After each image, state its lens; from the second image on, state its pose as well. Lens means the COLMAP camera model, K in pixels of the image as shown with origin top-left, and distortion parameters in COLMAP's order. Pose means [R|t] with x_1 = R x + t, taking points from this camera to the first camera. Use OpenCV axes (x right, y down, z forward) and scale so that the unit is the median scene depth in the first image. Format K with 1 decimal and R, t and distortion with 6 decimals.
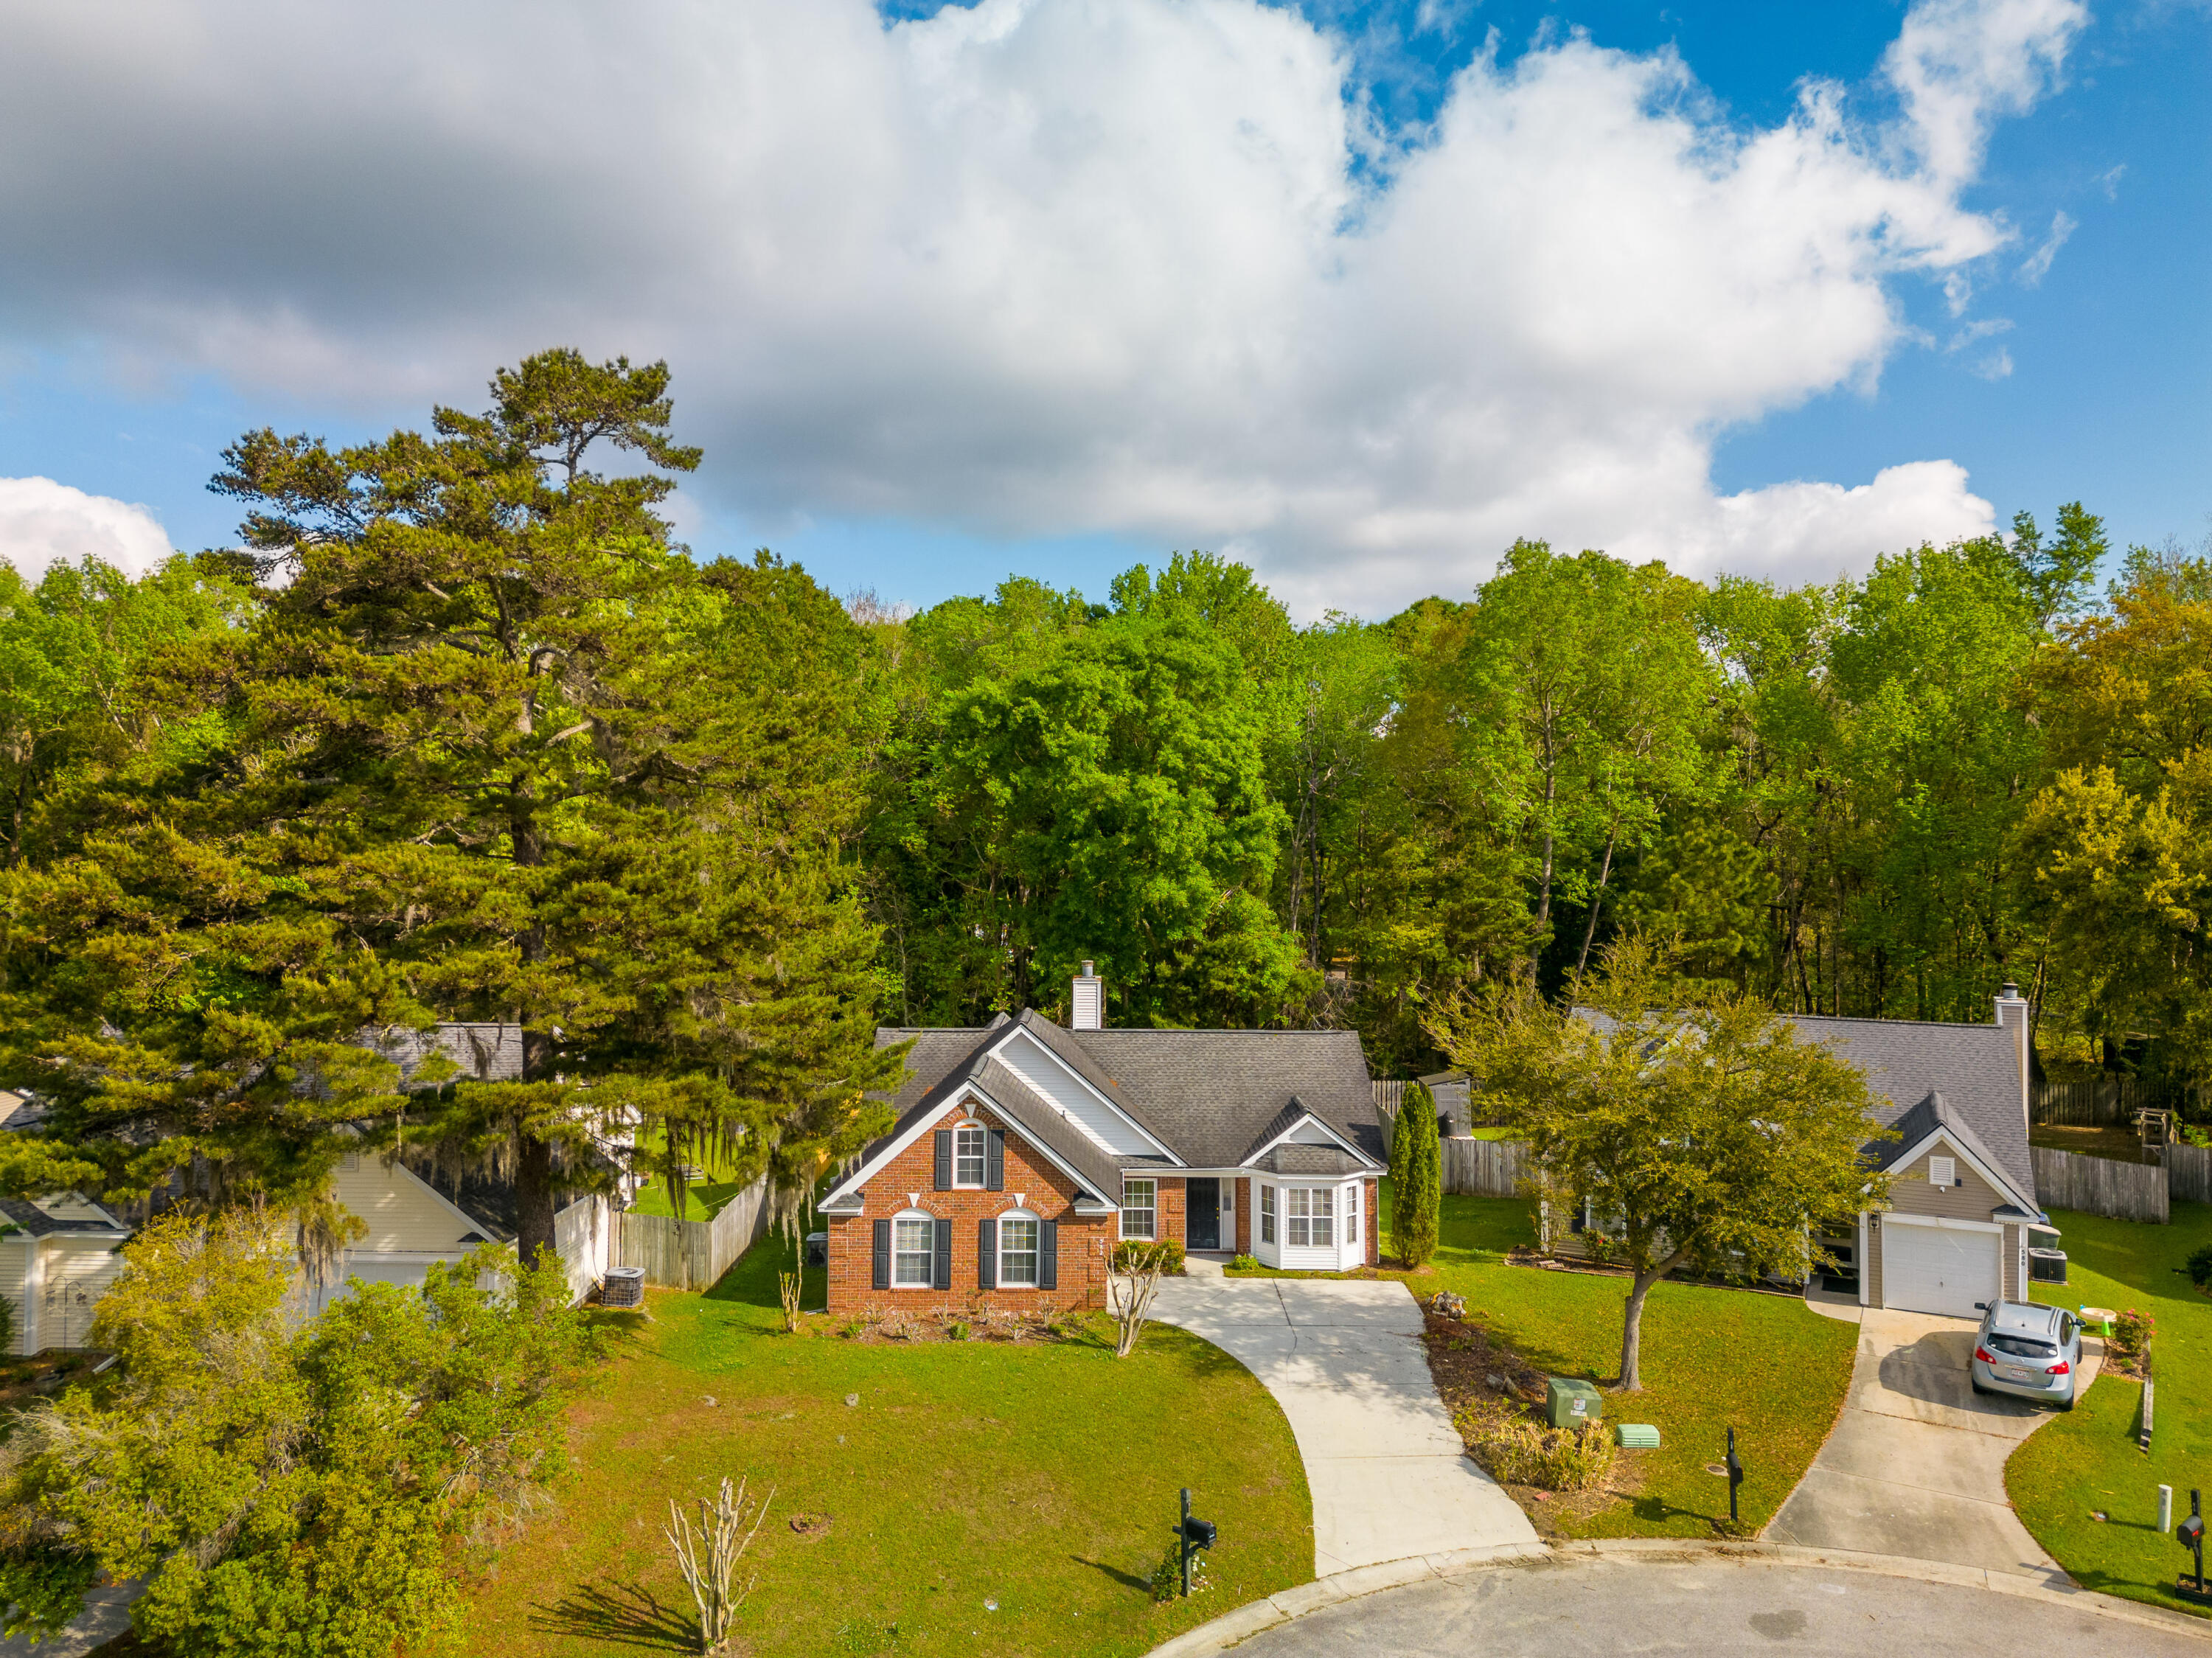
lens RADIAL K [[1524.5, 0, 1106.0], [0, 1524.5, 829.0], [0, 0, 1]] dist [0.099304, -0.105182]
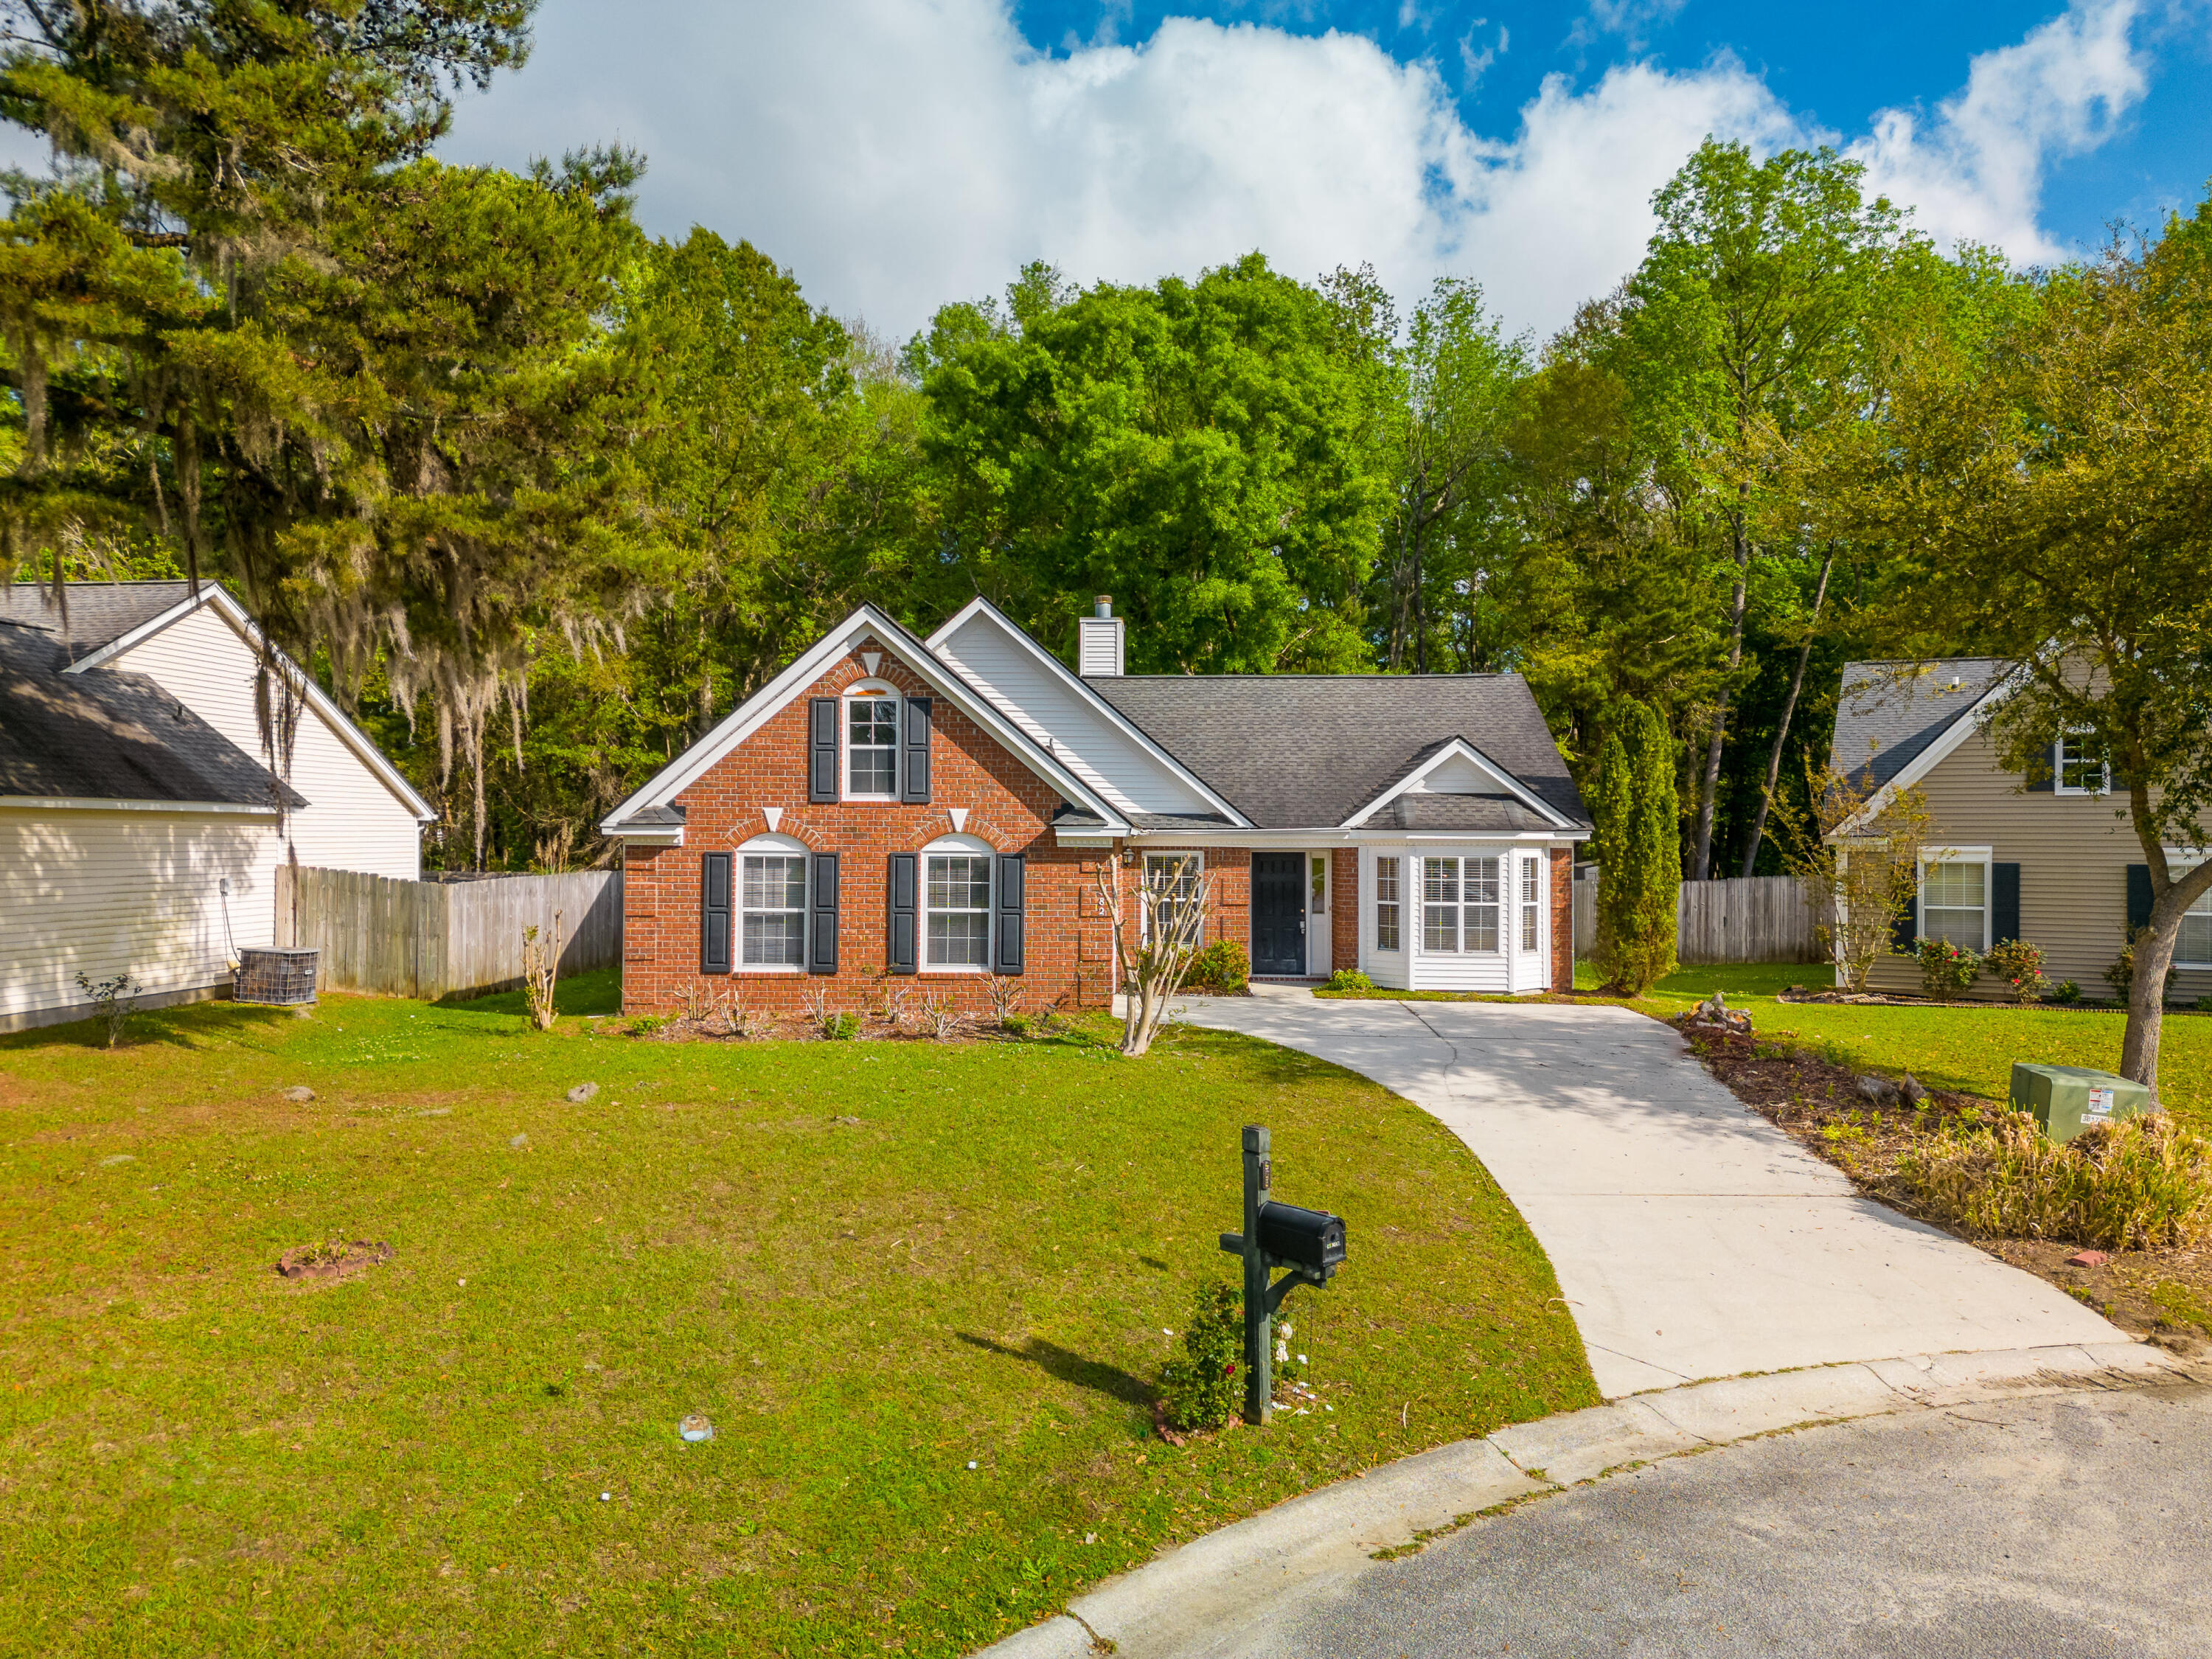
lens RADIAL K [[1524.6, 0, 1106.0], [0, 1524.6, 829.5], [0, 0, 1]] dist [0.099304, -0.105182]
pose [[0.999192, 0.000749, -0.040191, 0.020888], [-0.000504, 0.999981, 0.006103, 0.241370], [0.040195, -0.006078, 0.999173, 0.437188]]
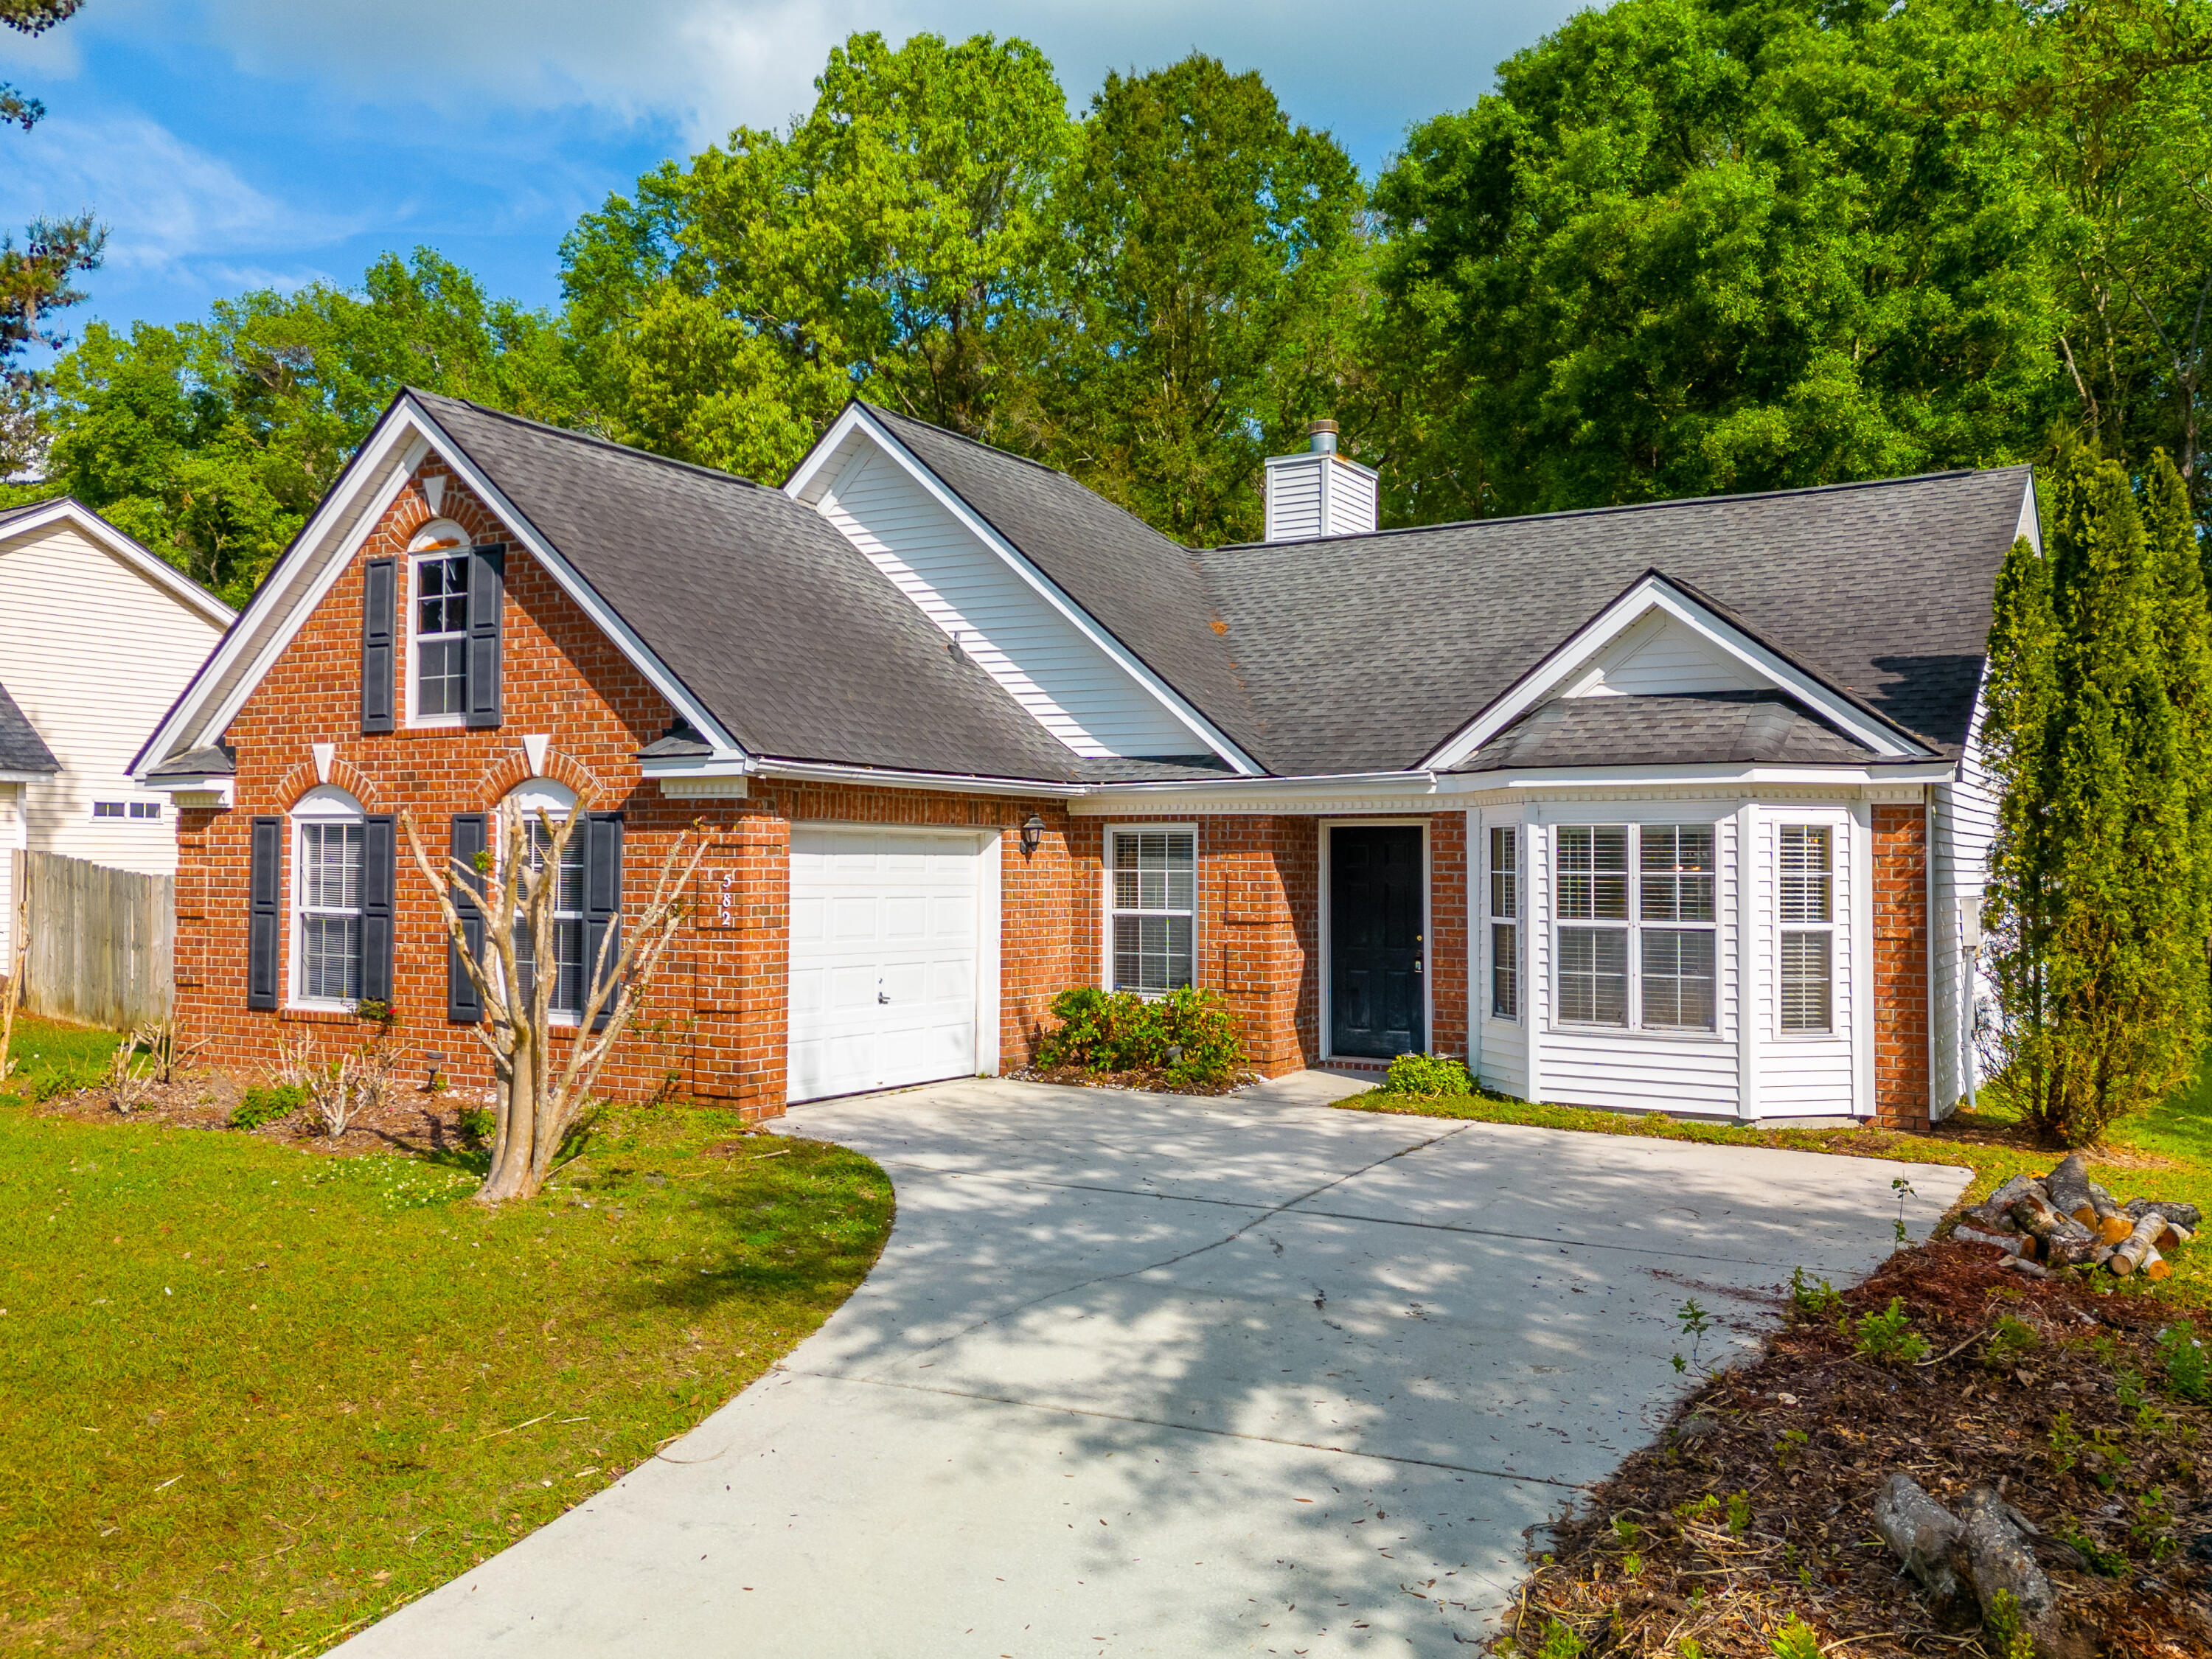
lens RADIAL K [[1846.9, 0, 1106.0], [0, 1846.9, 829.5], [0, 0, 1]] dist [0.129810, -0.236355]
pose [[0.859636, -0.010930, -0.510790, 0.246065], [0.003024, 0.999862, -0.016306, 0.263873], [0.510898, 0.012472, 0.859551, 0.722183]]
